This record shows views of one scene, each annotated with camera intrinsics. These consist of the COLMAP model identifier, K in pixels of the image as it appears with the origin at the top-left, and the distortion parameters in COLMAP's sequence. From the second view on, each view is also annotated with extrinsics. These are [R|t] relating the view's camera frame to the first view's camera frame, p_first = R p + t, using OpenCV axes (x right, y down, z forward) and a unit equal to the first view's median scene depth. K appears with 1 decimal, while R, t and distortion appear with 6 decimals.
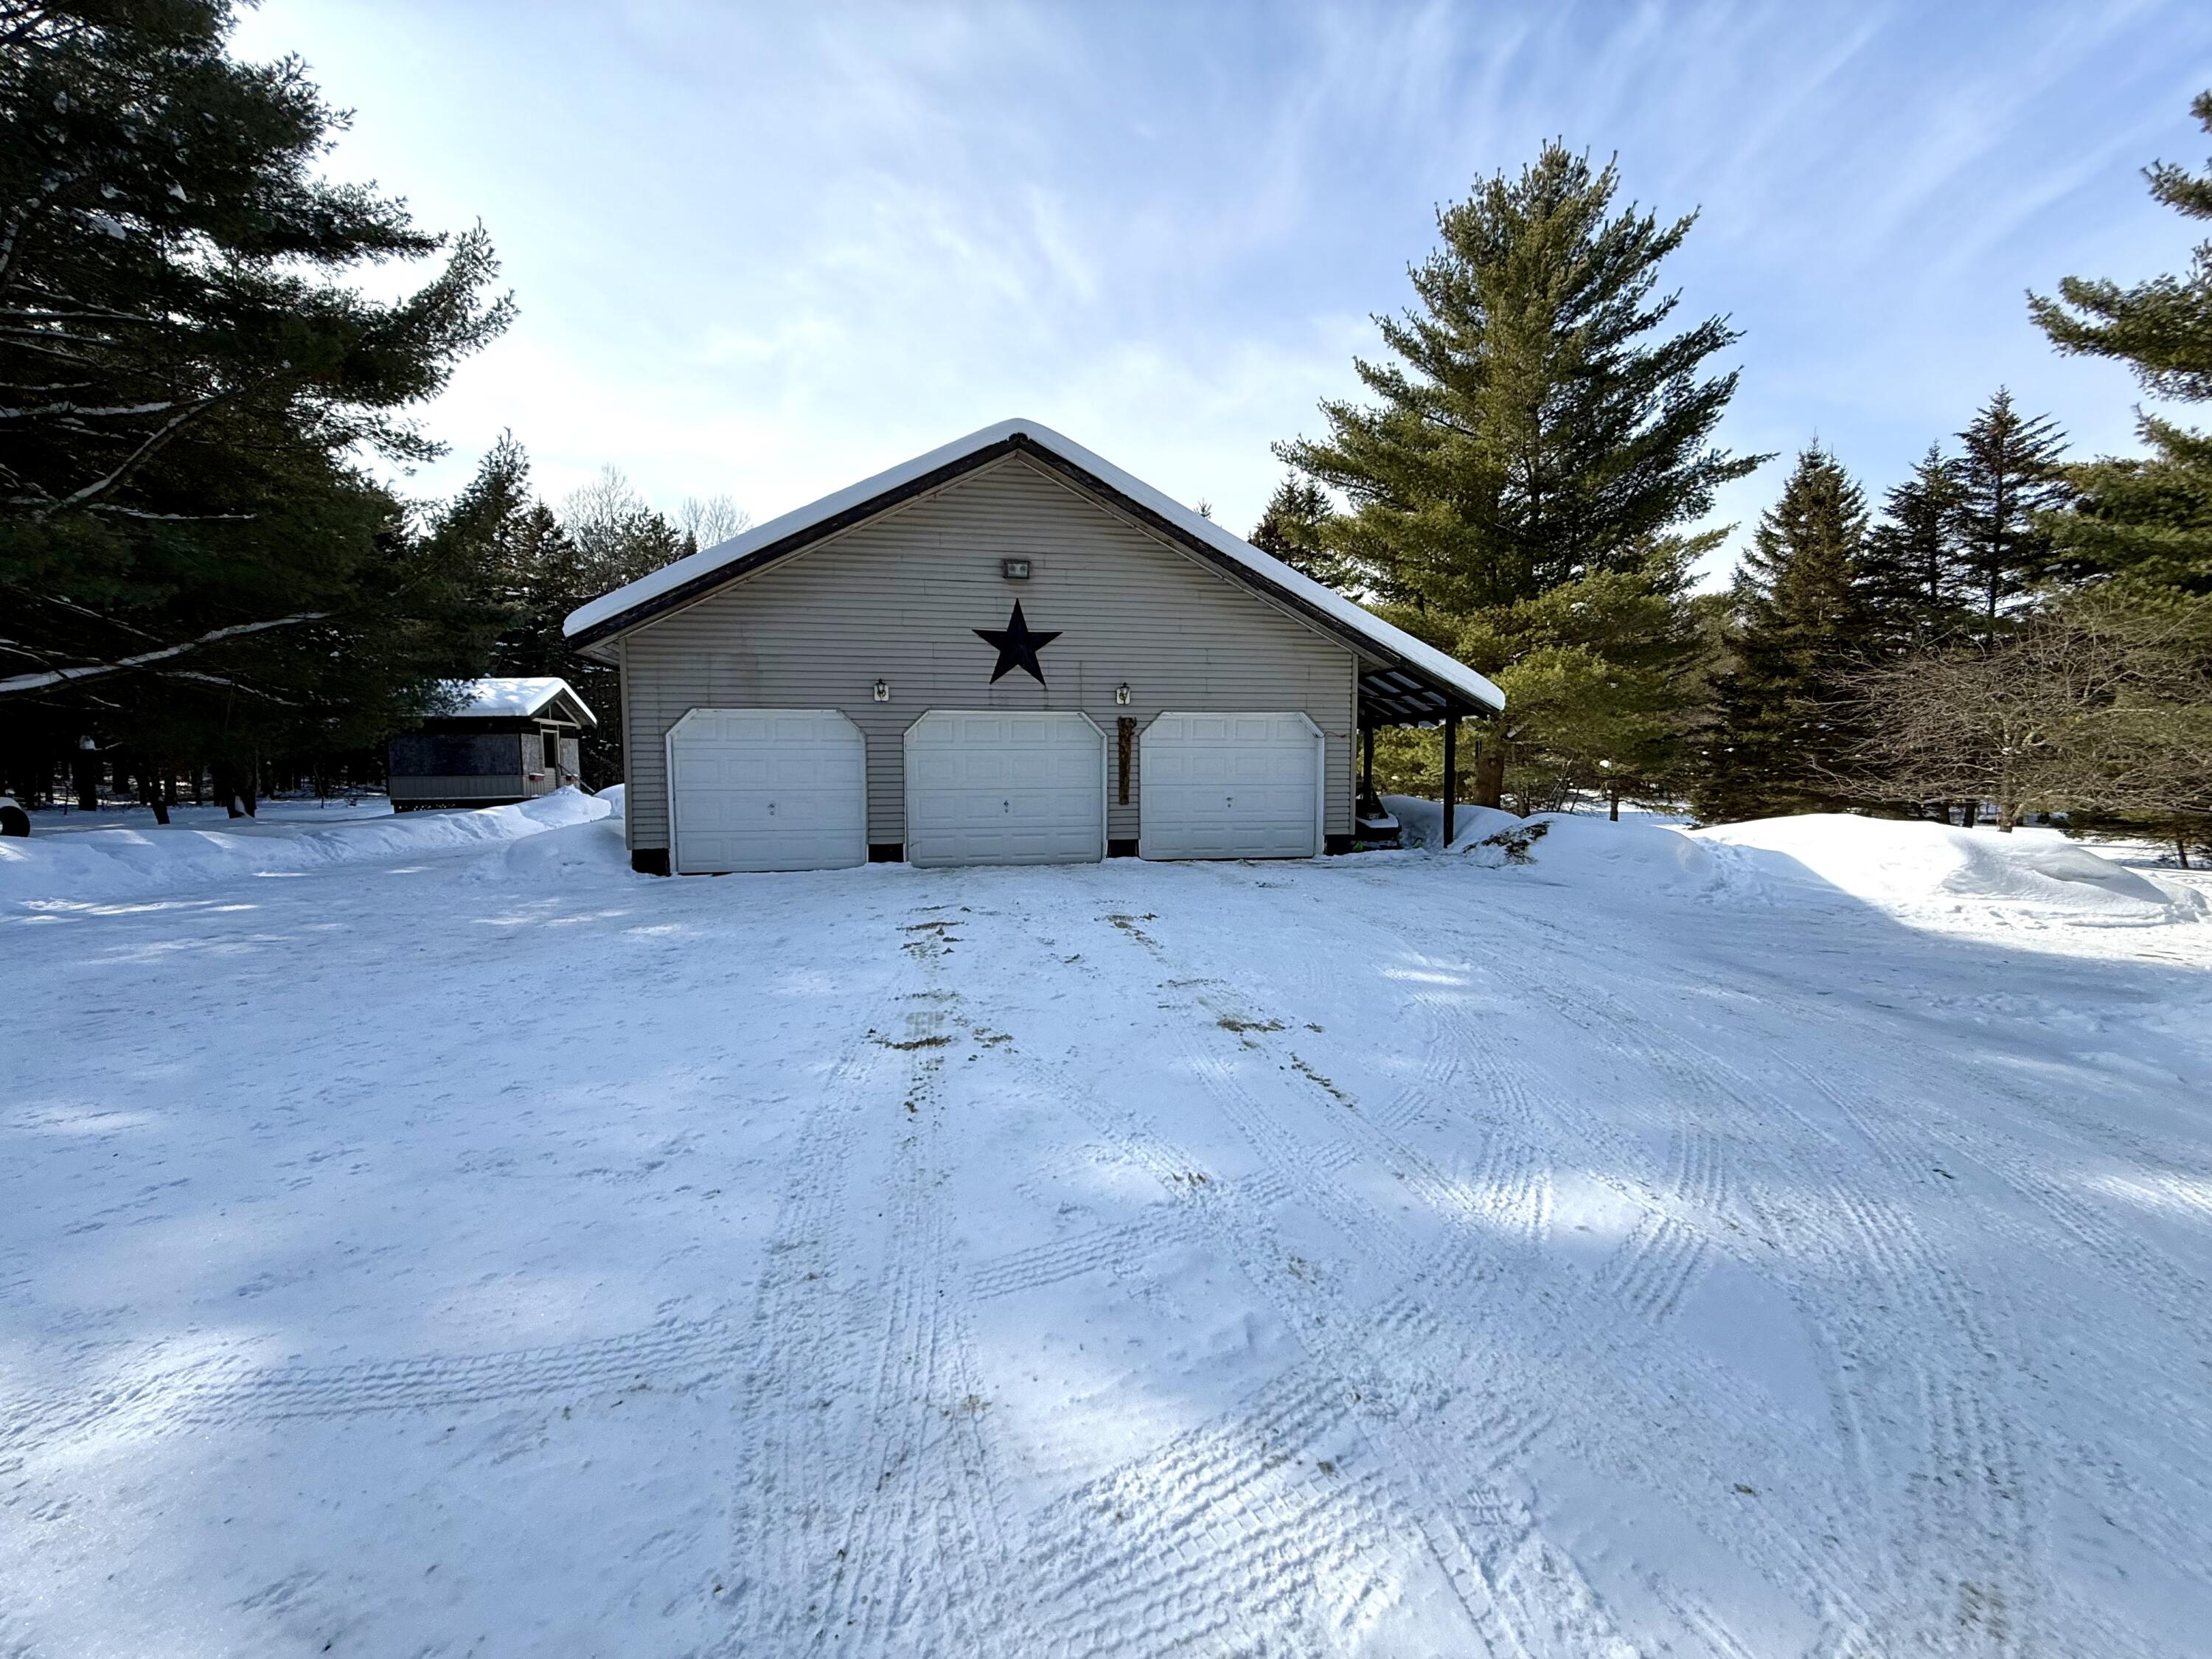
lens RADIAL K [[885.5, 0, 1176.0], [0, 885.5, 830.3], [0, 0, 1]] dist [0.012538, 0.000042]
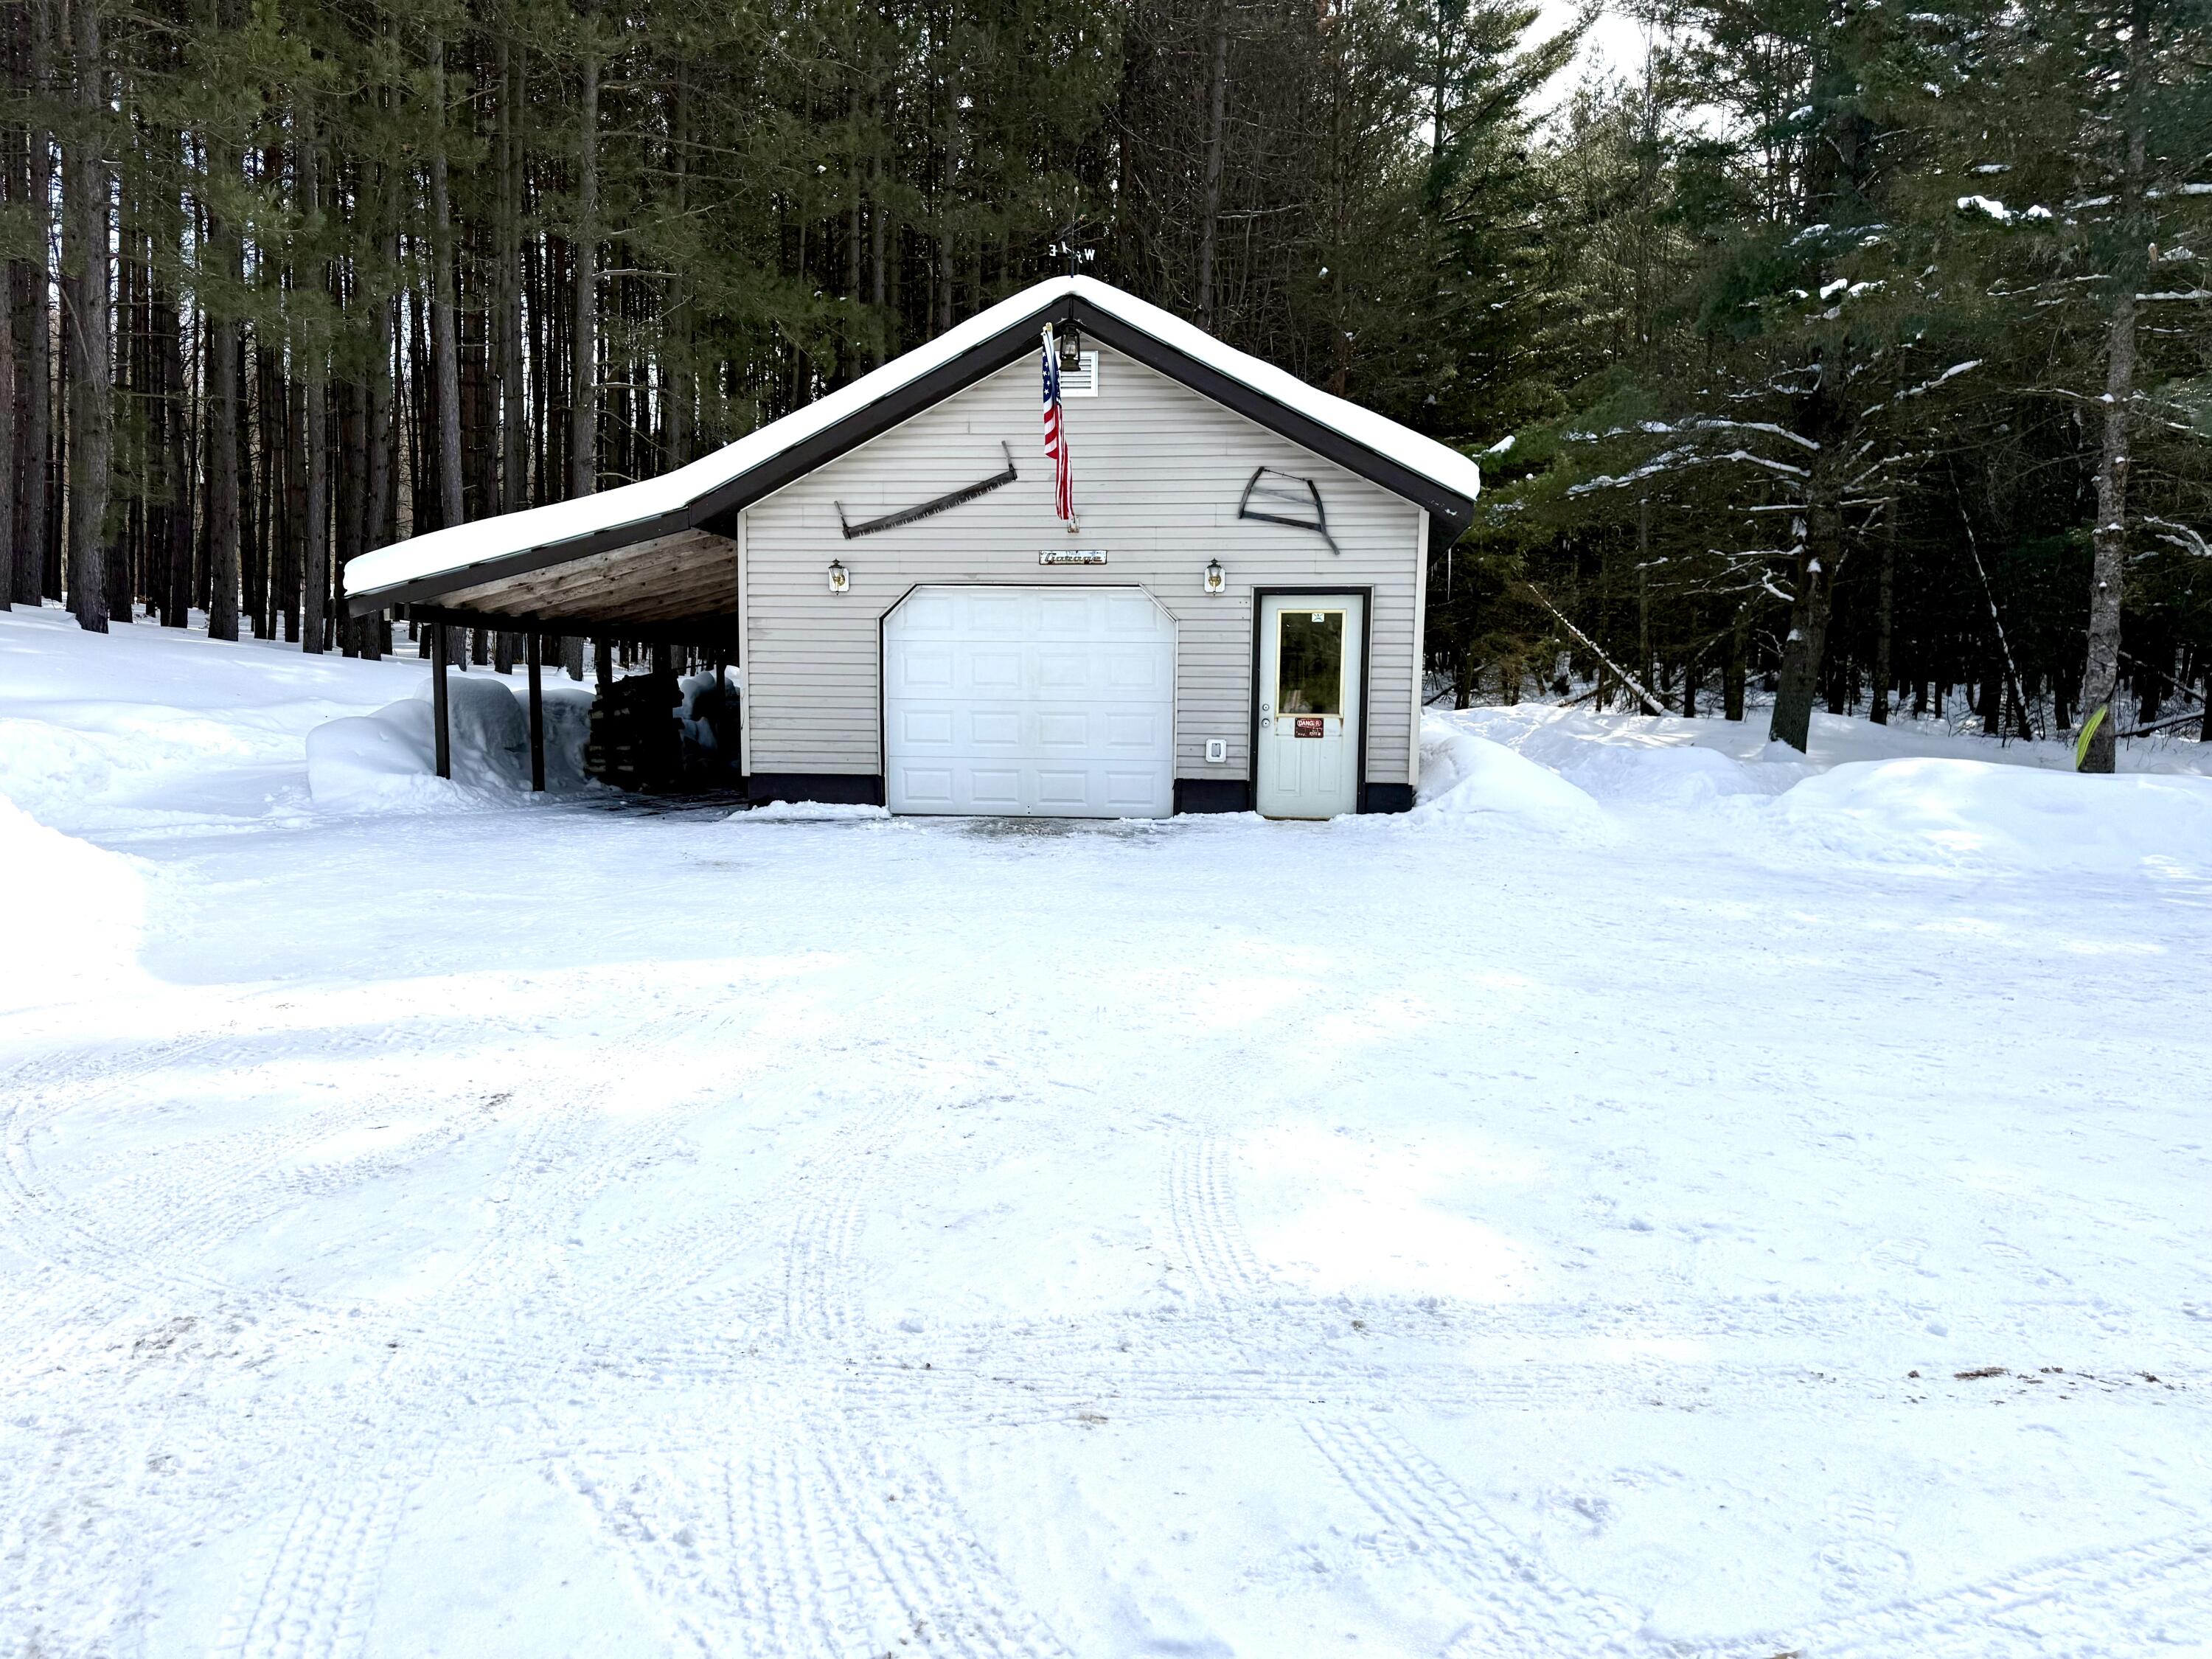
lens RADIAL K [[1651.9, 0, 1106.0], [0, 1651.9, 829.5], [0, 0, 1]] dist [0.024054, -0.003238]
pose [[-0.226373, 0.071701, -0.971398, 1.205380], [-0.078028, 0.992747, 0.091460, -0.057486], [0.970910, 0.096501, -0.219136, 1.244941]]
